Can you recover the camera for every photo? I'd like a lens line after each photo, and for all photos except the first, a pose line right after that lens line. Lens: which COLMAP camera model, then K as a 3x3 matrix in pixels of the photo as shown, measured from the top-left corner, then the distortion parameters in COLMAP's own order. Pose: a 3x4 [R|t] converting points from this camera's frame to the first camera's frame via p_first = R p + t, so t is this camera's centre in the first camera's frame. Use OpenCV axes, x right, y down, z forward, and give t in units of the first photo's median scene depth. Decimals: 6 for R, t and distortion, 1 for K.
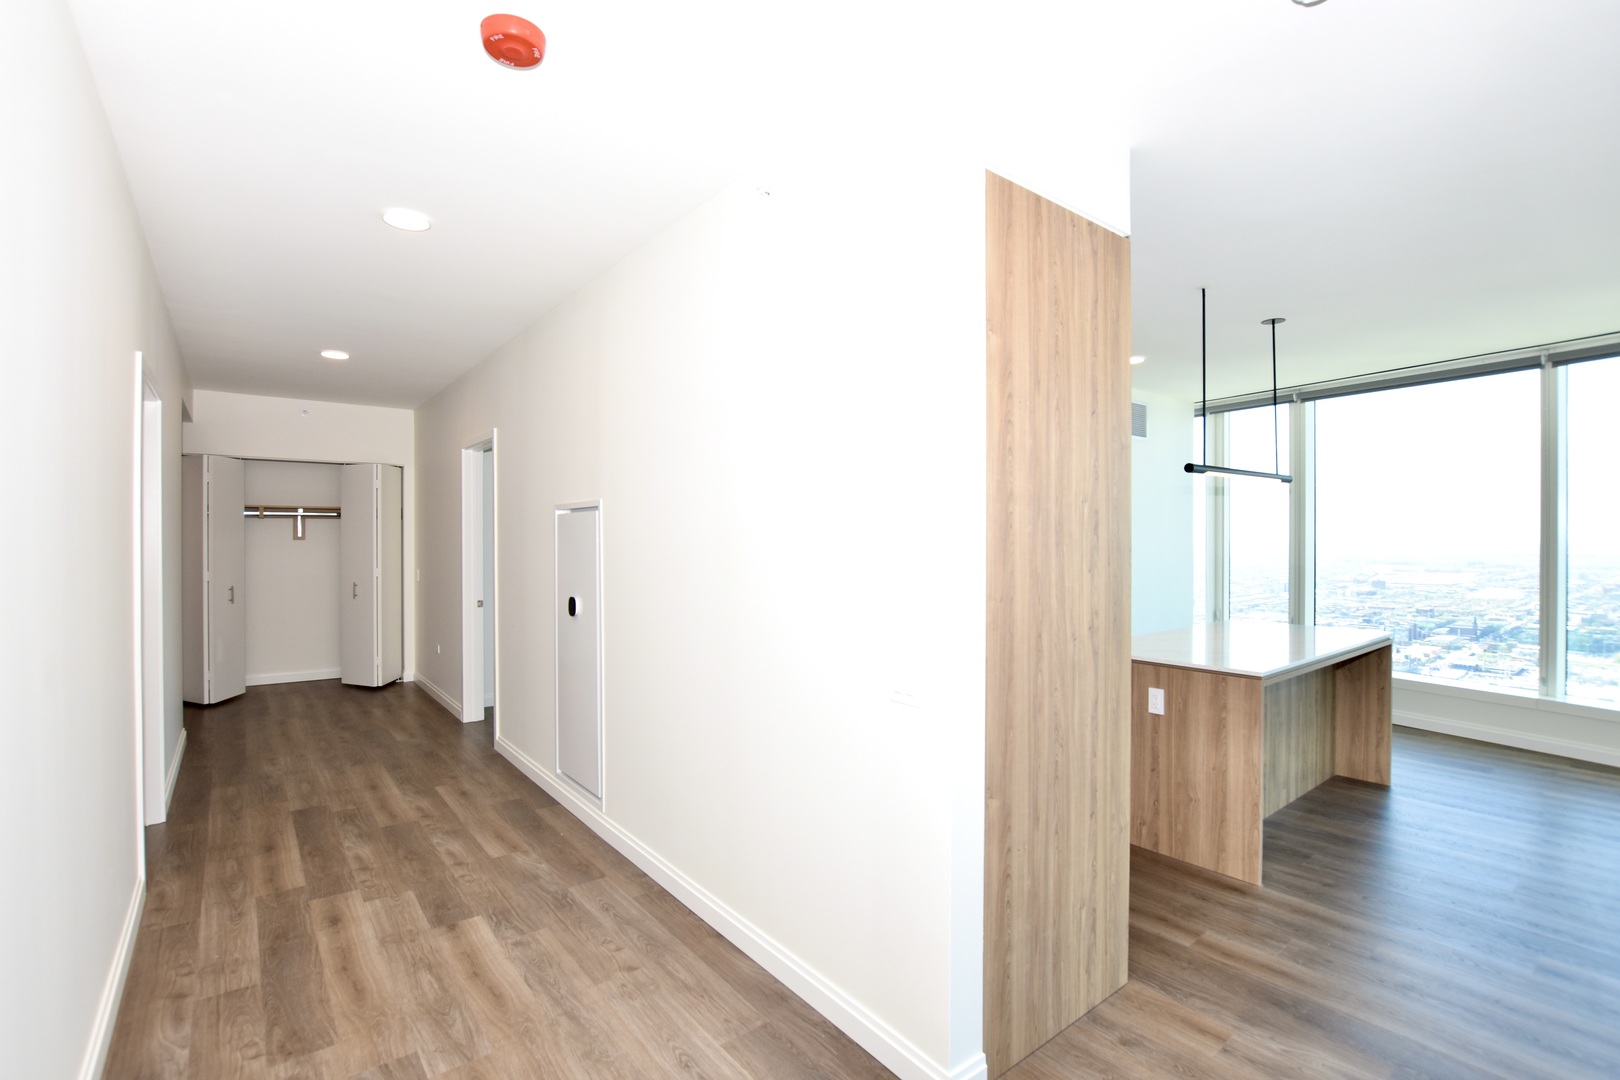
lens RADIAL K [[738.1, 0, 813.0], [0, 738.1, 538.3], [0, 0, 1]] dist [-0.035141, 0.004915]
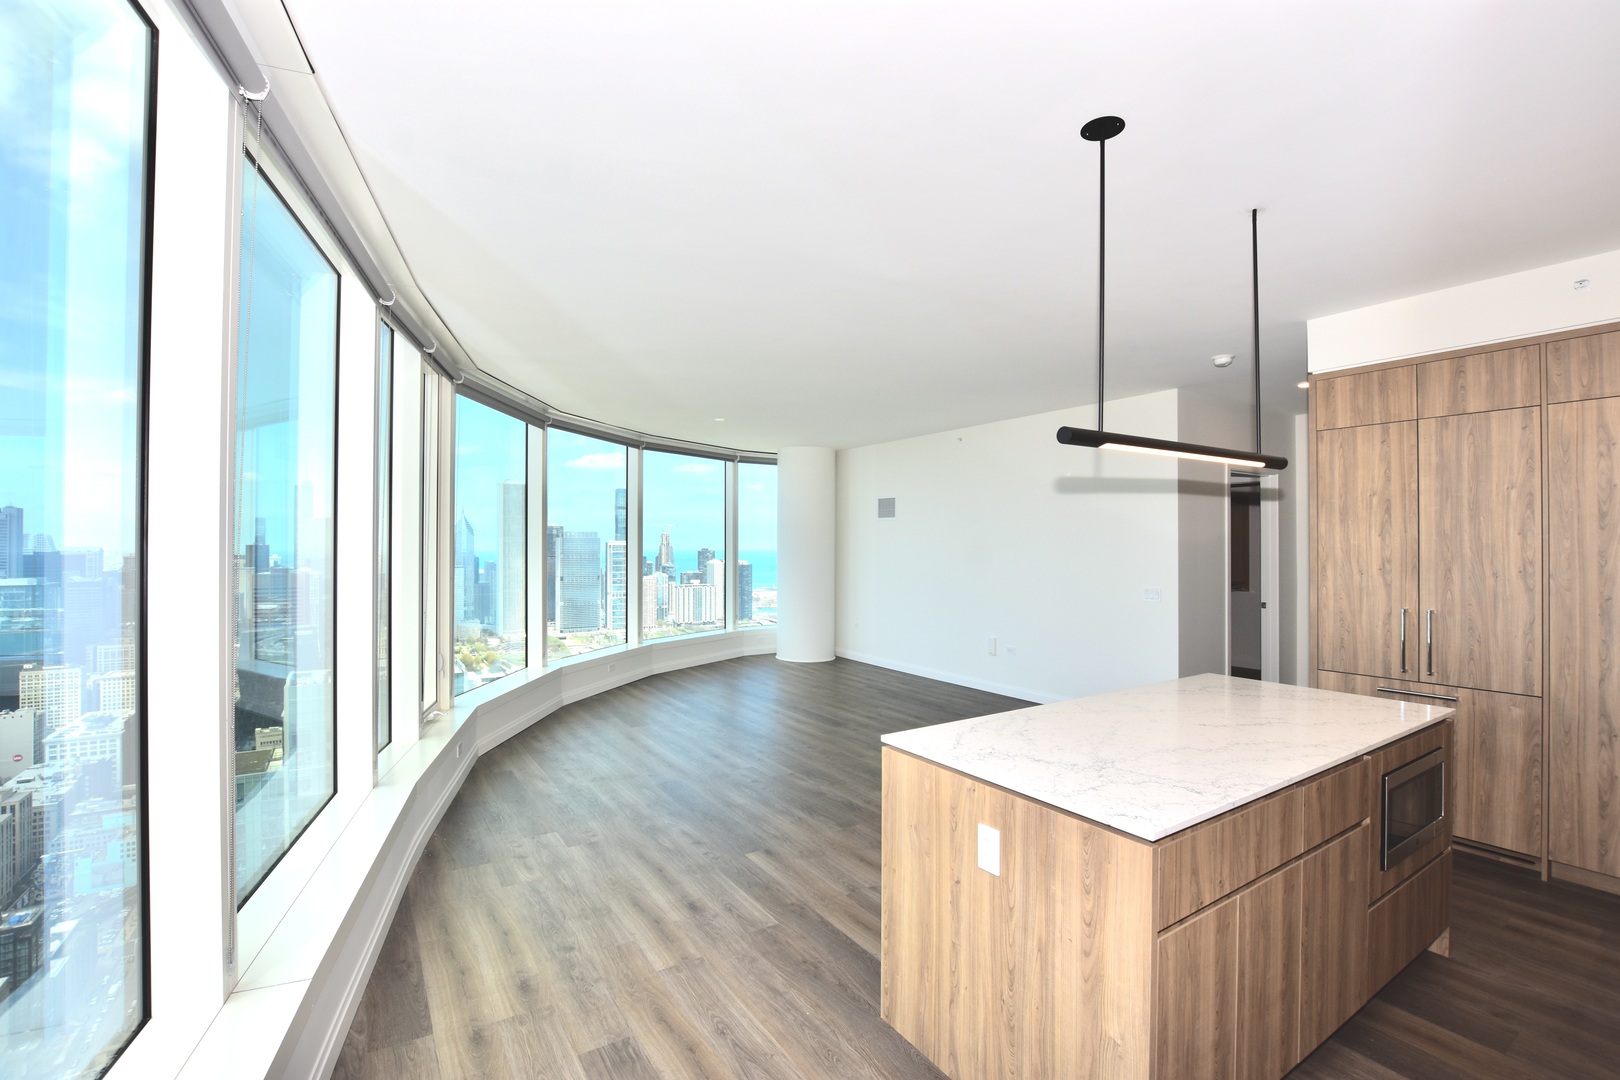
lens RADIAL K [[712.3, 0, 812.2], [0, 712.3, 538.8], [0, 0, 1]] dist [-0.035507, 0.004929]
pose [[-0.995676, 0.002769, 0.092854, 1.580835], [0.002380, 0.999988, -0.004304, -0.026942], [-0.092865, -0.004065, -0.995670, 3.004198]]
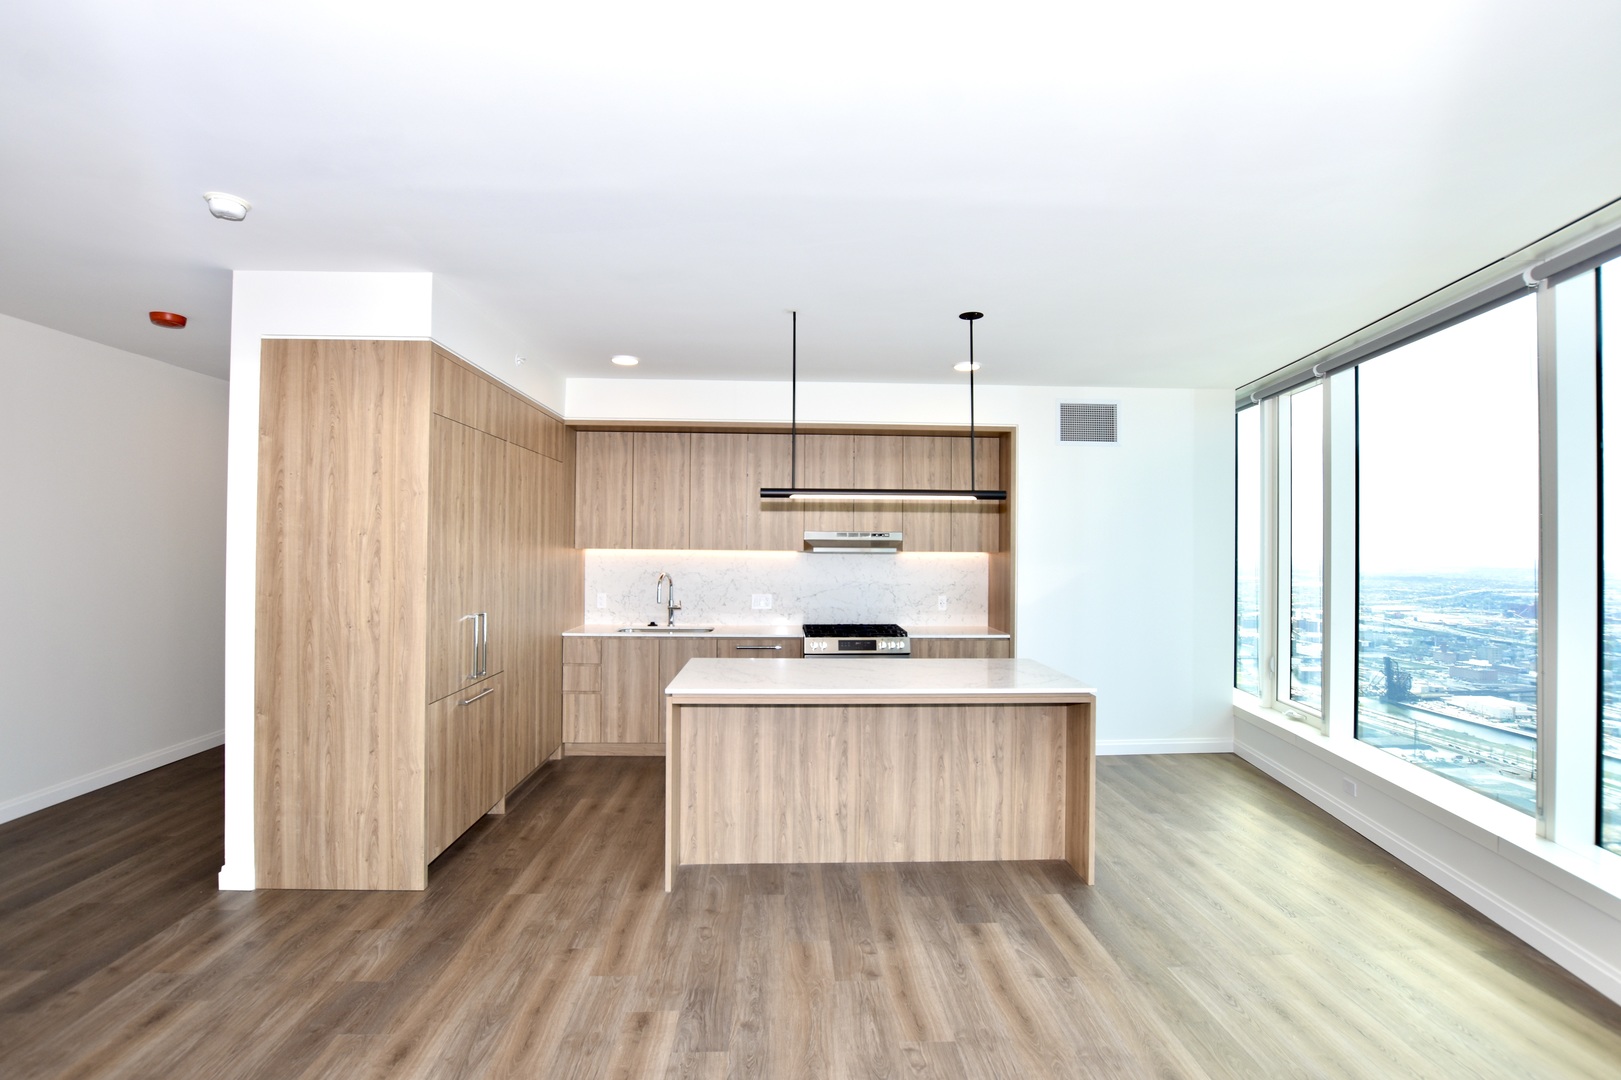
lens RADIAL K [[730.2, 0, 813.7], [0, 730.2, 539.5], [0, 0, 1]] dist [-0.034448, 0.004935]
pose [[0.810941, 0.002306, -0.585123, 1.988316], [-0.011560, 0.999860, -0.012080, -0.033101], [0.585014, 0.016560, 0.810854, 0.368176]]
